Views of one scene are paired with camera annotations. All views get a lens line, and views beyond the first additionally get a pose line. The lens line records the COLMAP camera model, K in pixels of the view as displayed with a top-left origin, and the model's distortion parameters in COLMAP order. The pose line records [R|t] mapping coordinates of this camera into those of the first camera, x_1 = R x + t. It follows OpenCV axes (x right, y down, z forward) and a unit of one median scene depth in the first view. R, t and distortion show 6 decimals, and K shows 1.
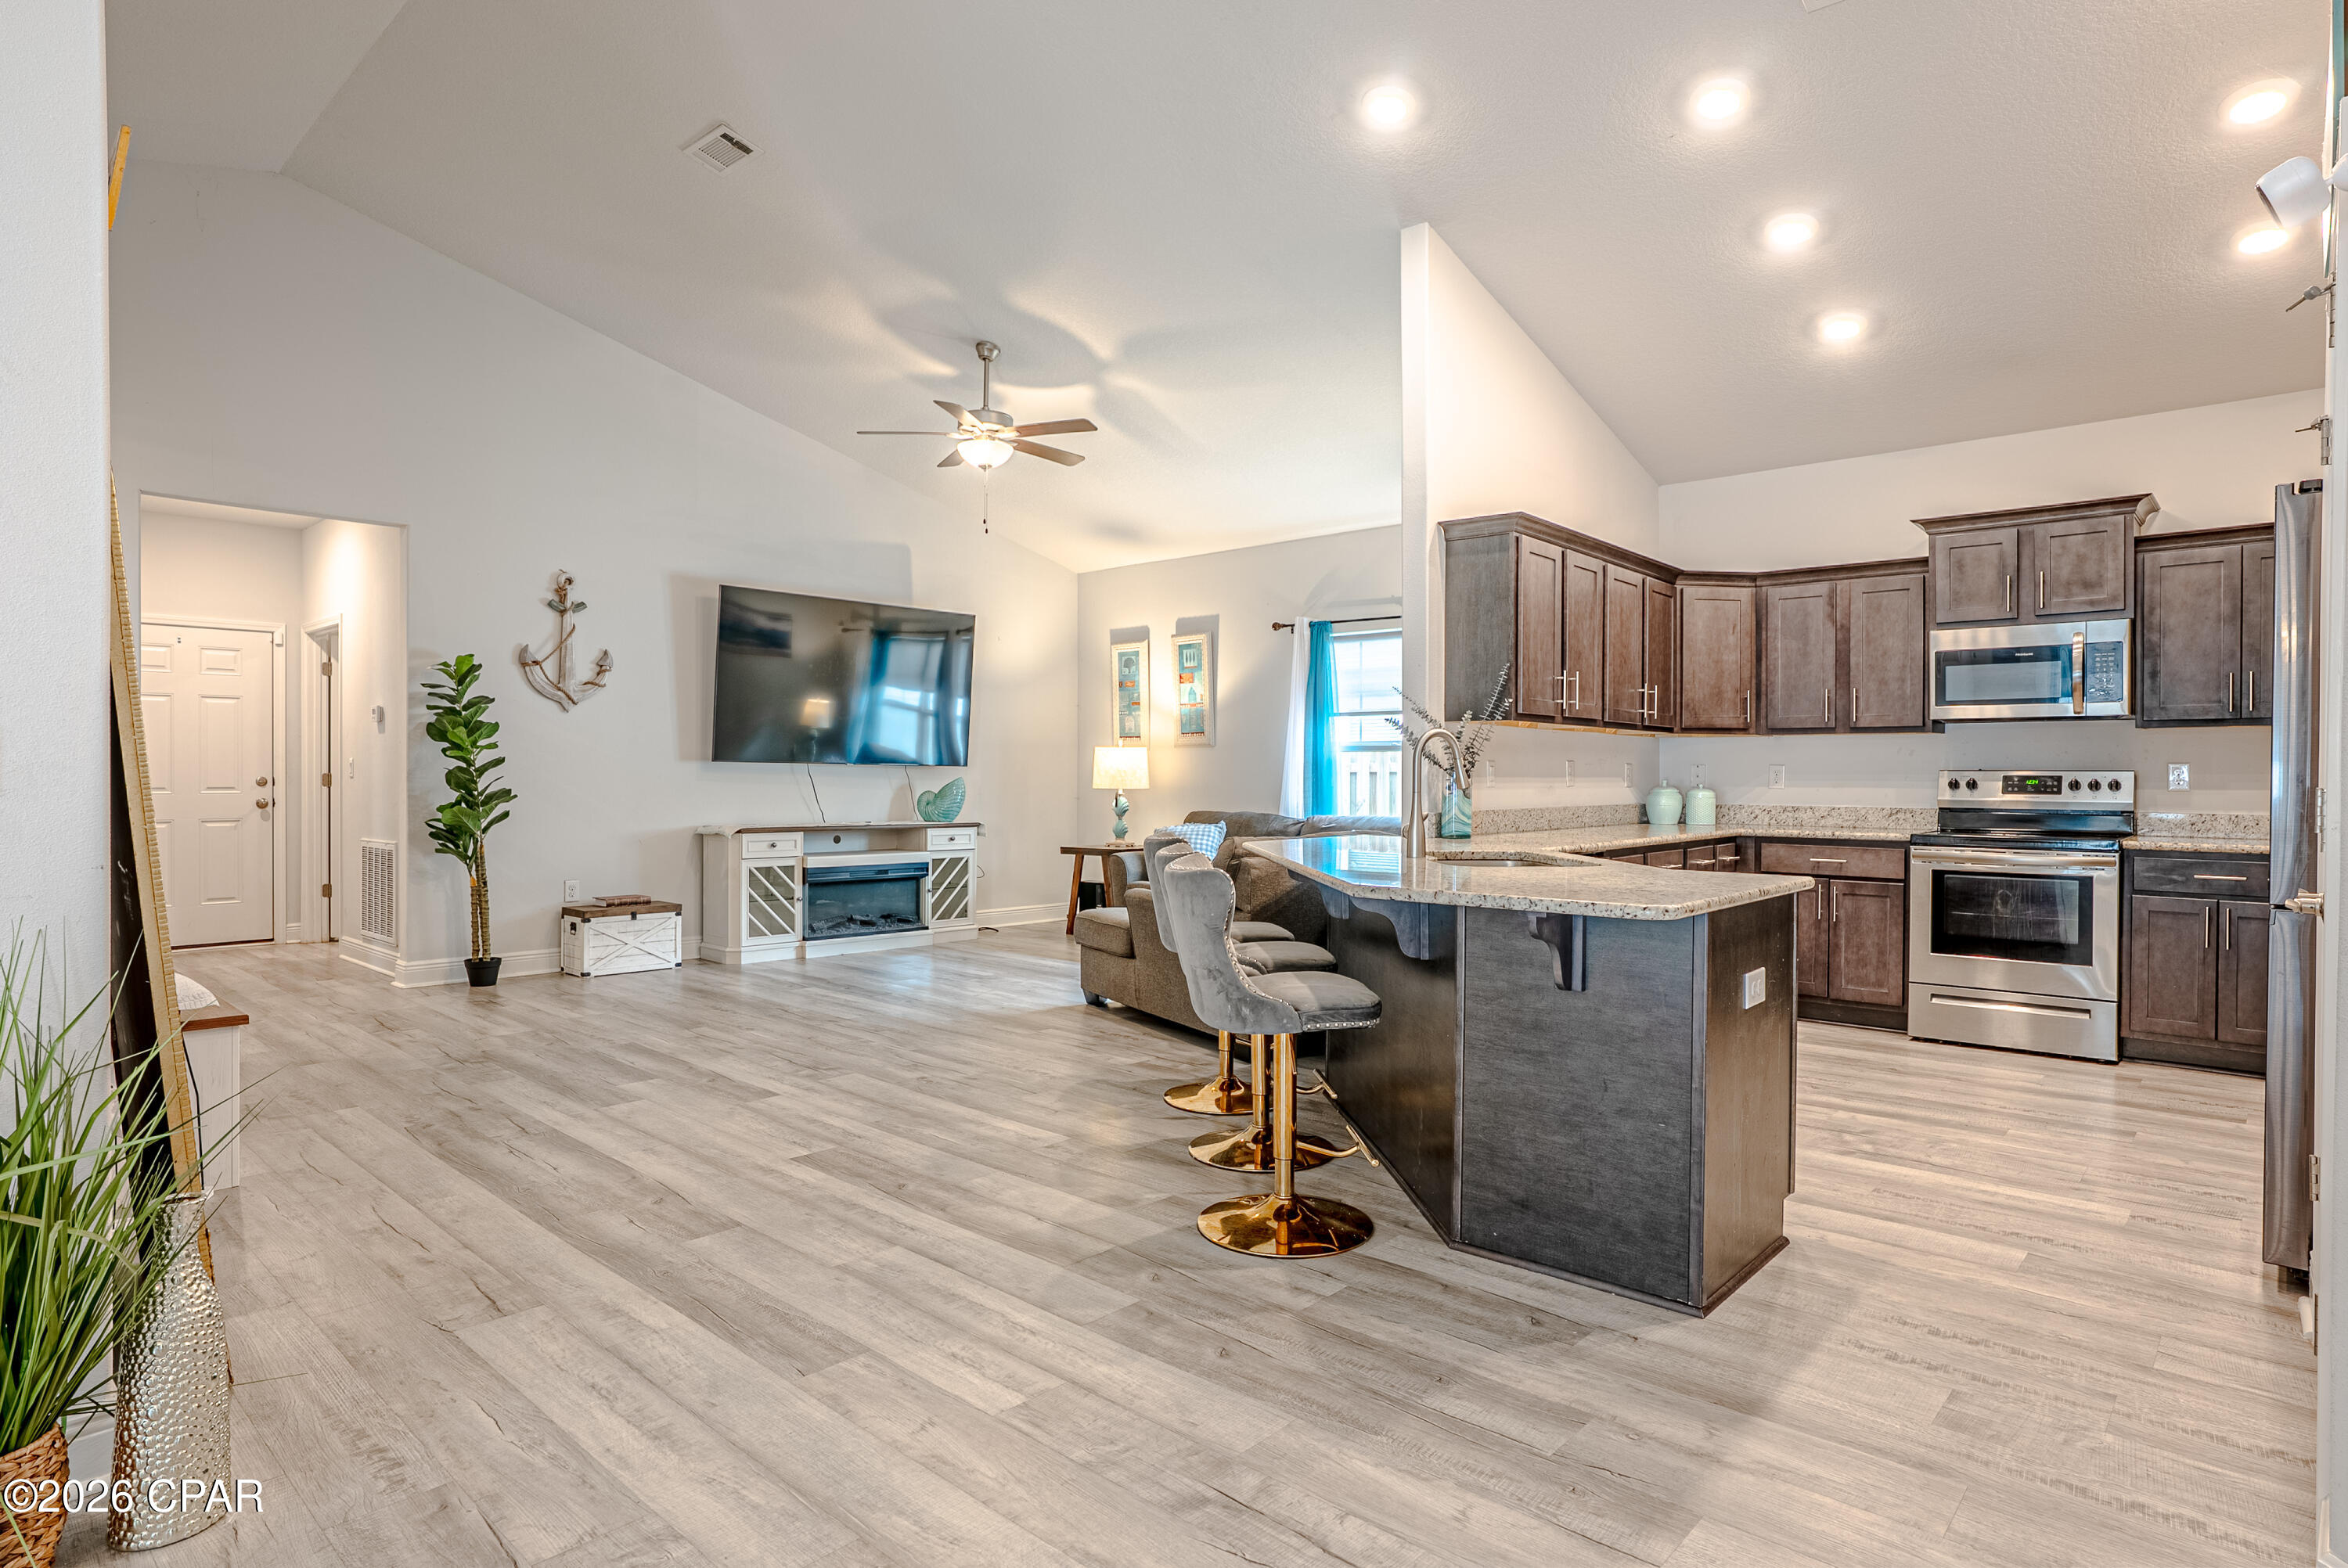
lens RADIAL K [[1262.2, 0, 1190.9], [0, 1262.2, 781.7], [0, 0, 1]] dist [-0.040961, 0.019253]
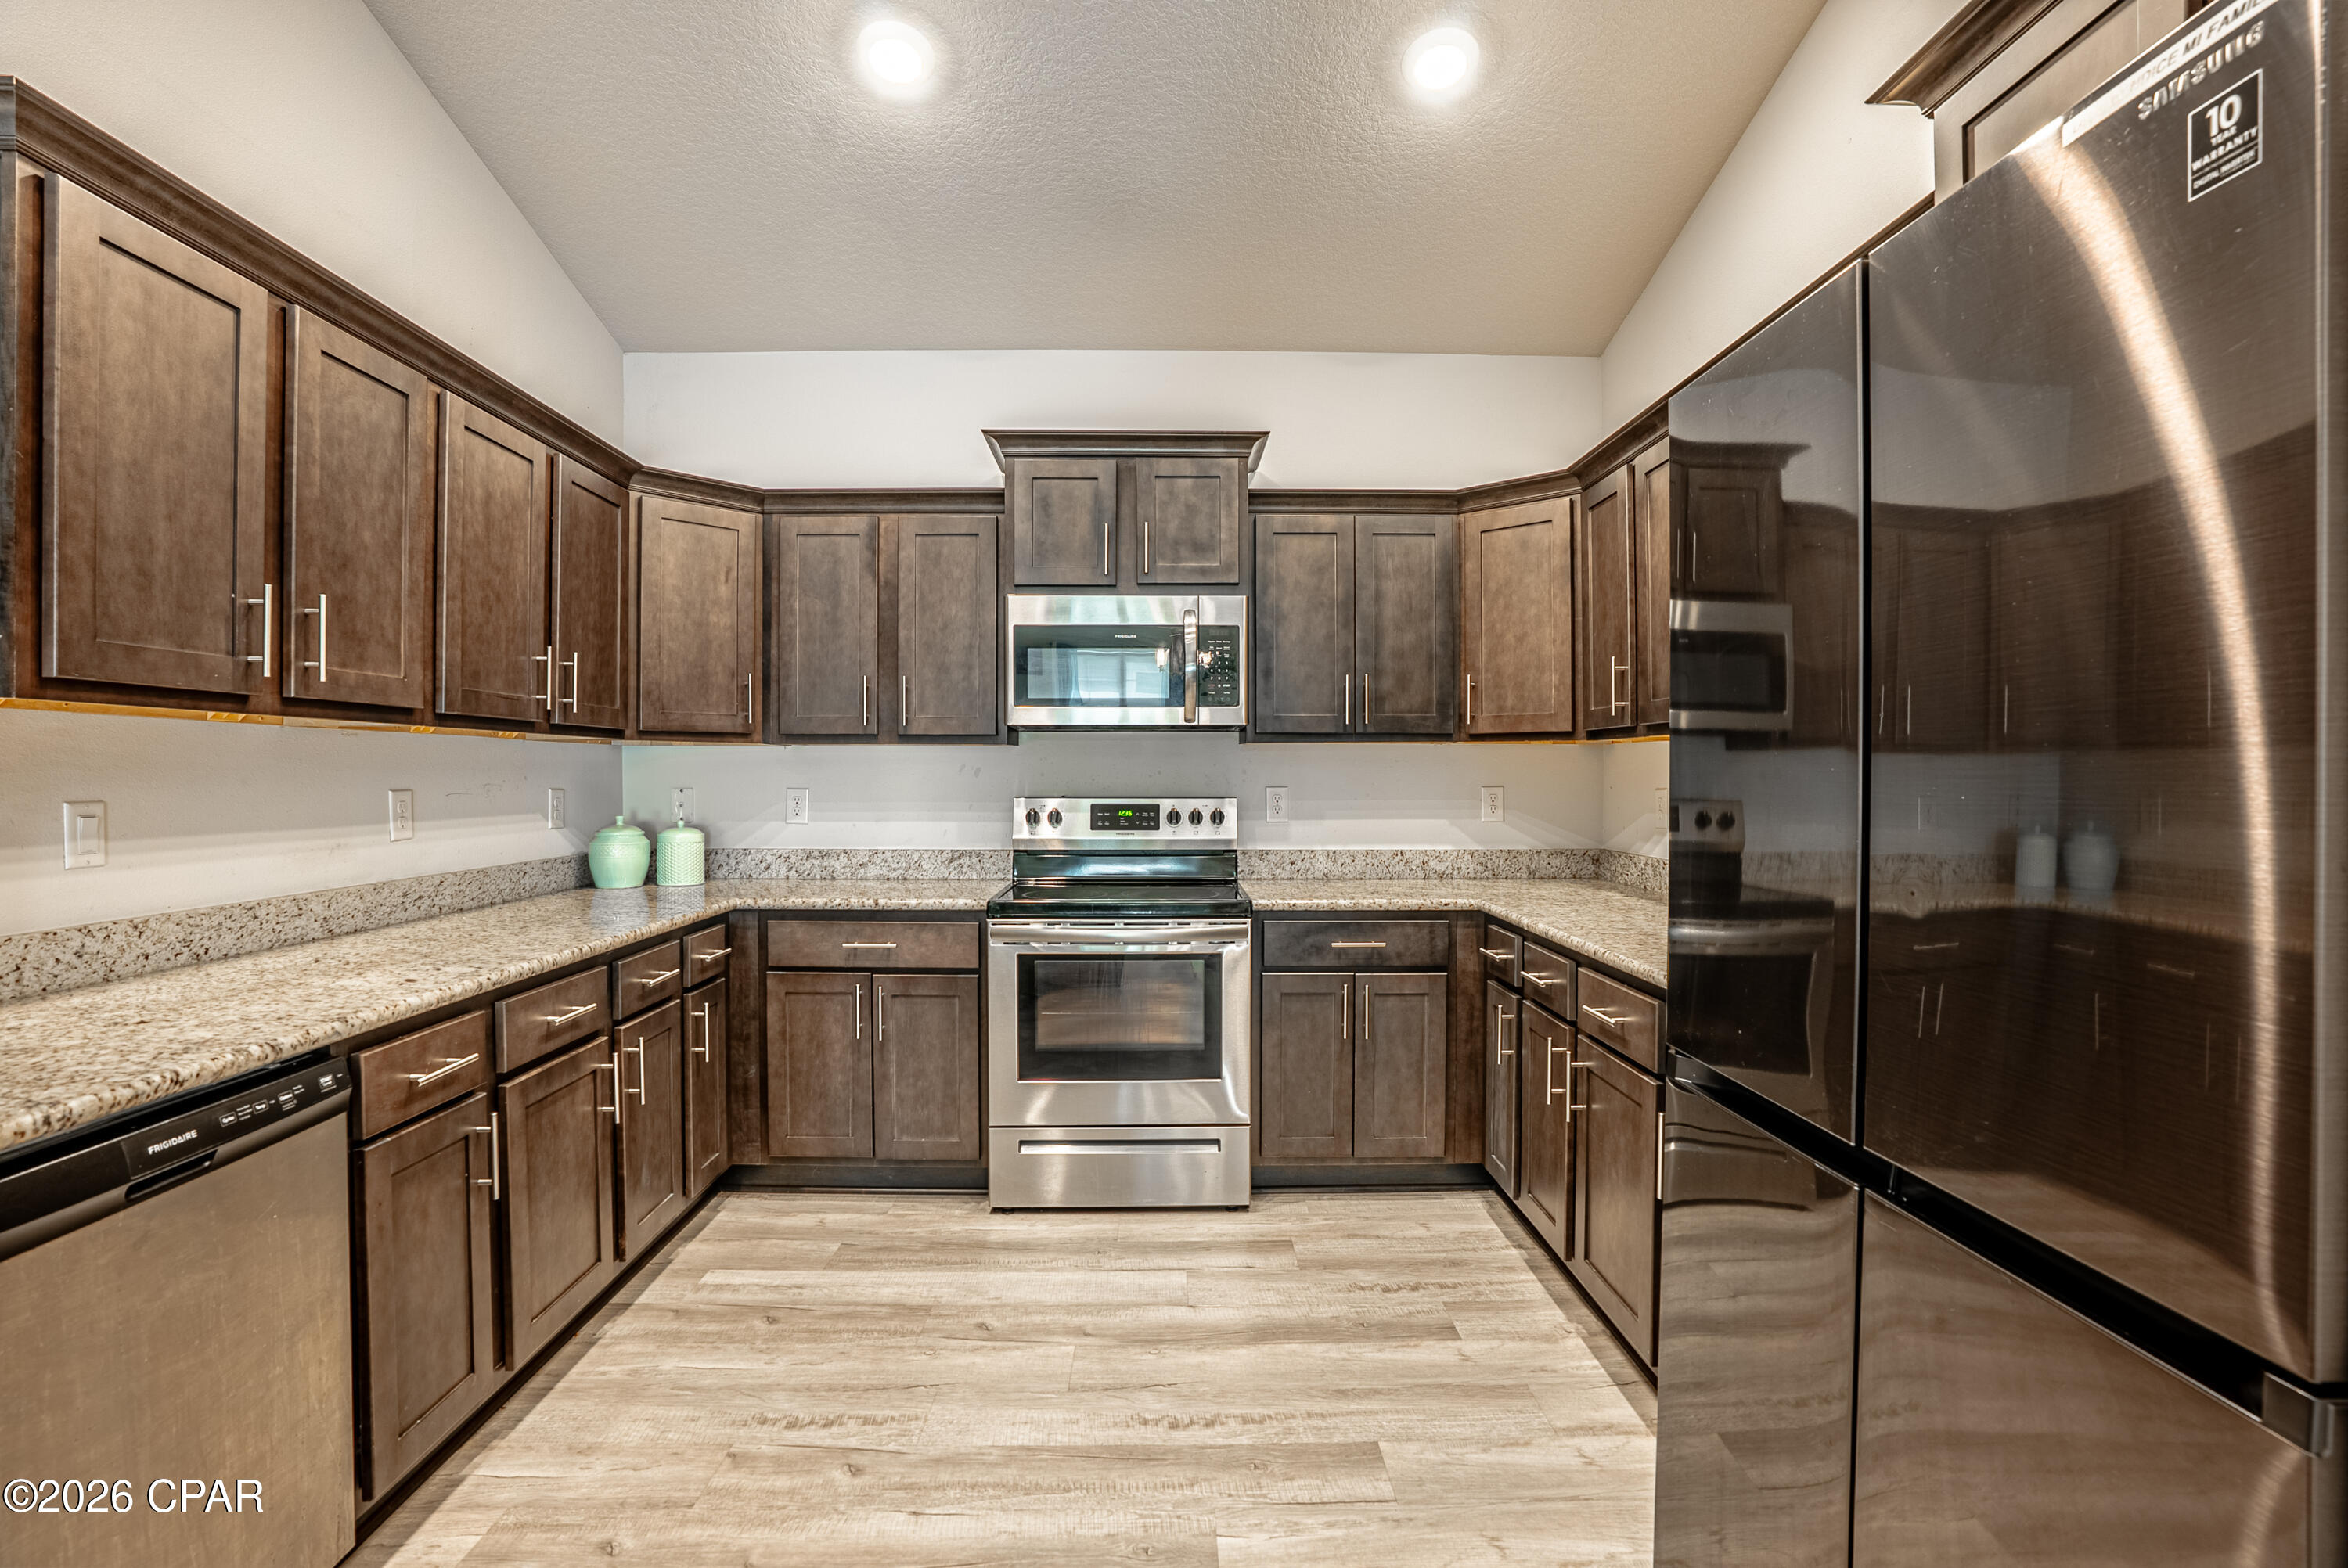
lens RADIAL K [[1098.2, 0, 1184.6], [0, 1098.2, 775.2], [0, 0, 1]] dist [-0.058456, 0.019782]
pose [[0.731843, -0.005920, 0.681448, 0.230614], [0.007617, 0.999971, 0.000506, -0.020069], [-0.681431, 0.004820, 0.731867, 0.448154]]
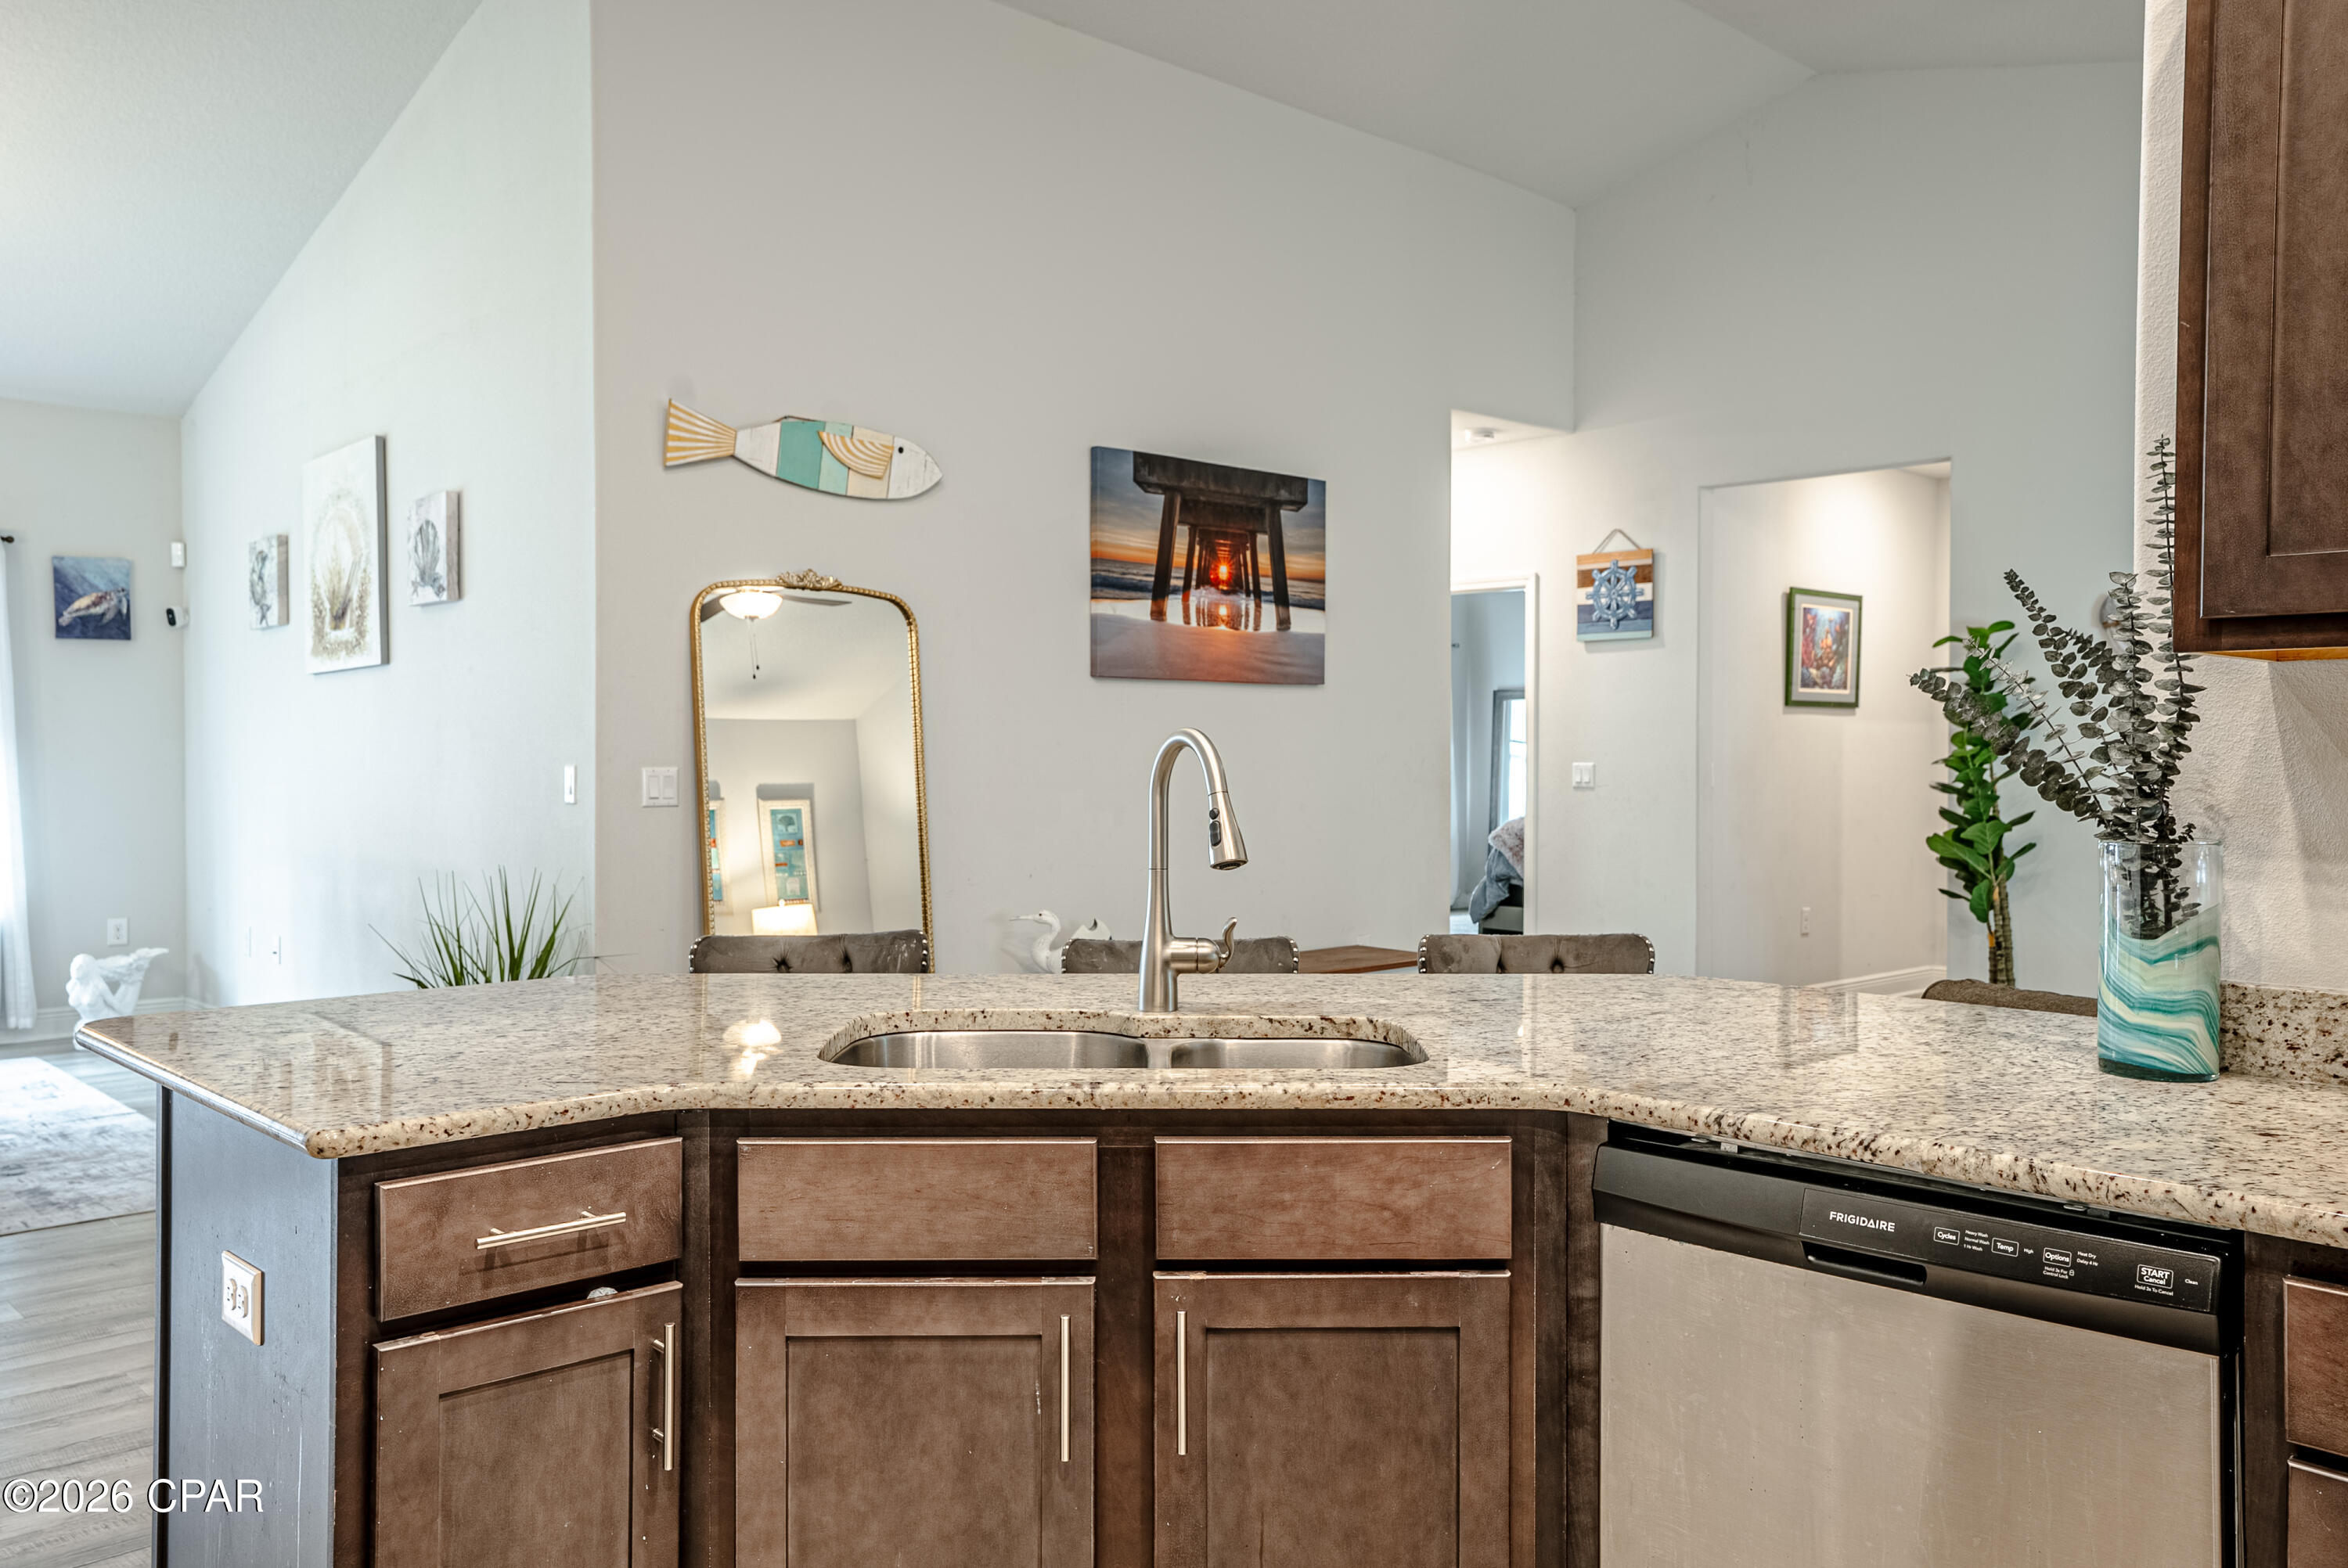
lens RADIAL K [[1775.8, 0, 1186.5], [0, 1775.8, 784.1], [0, 0, 1]] dist [0.021728, 0.010909]
pose [[-0.075813, 0.012803, -0.997040, 0.509329], [-0.009789, 0.999860, 0.013584, -0.019556], [0.997074, 0.010790, -0.075677, 0.653735]]
